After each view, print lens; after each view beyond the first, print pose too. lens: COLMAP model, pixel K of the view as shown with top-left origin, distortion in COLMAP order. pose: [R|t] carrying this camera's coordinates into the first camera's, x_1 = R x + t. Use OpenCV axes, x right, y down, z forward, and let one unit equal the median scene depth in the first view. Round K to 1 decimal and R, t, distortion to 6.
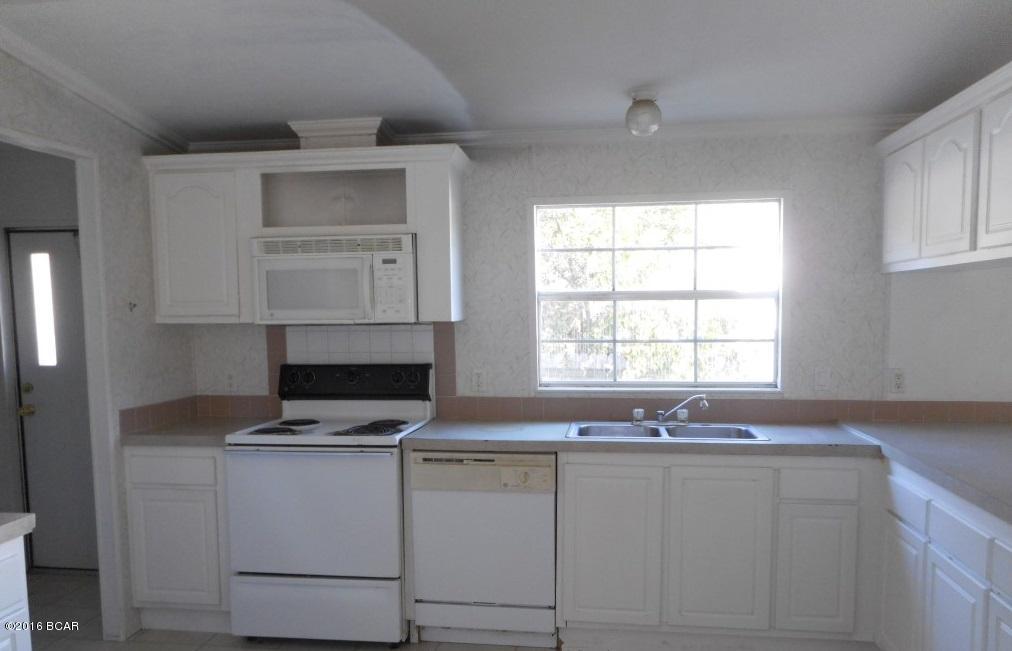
lens RADIAL K [[744.0, 0, 490.4], [0, 744.0, 355.9], [0, 0, 1]] dist [0.000273, -0.006782]
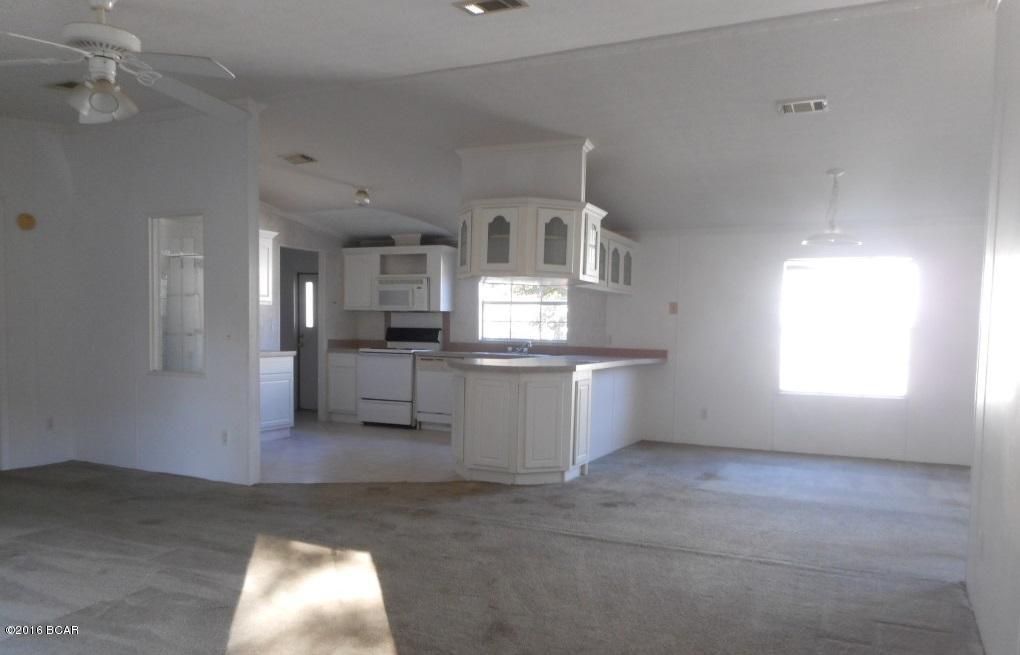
lens RADIAL K [[749.9, 0, 506.6], [0, 749.9, 329.5], [0, 0, 1]] dist [0.000273, -0.006782]
pose [[0.950207, 0.033267, -0.309838, 0.974719], [-0.051864, 0.997301, -0.051975, 0.142522], [0.307273, 0.065457, 0.949368, -1.420243]]
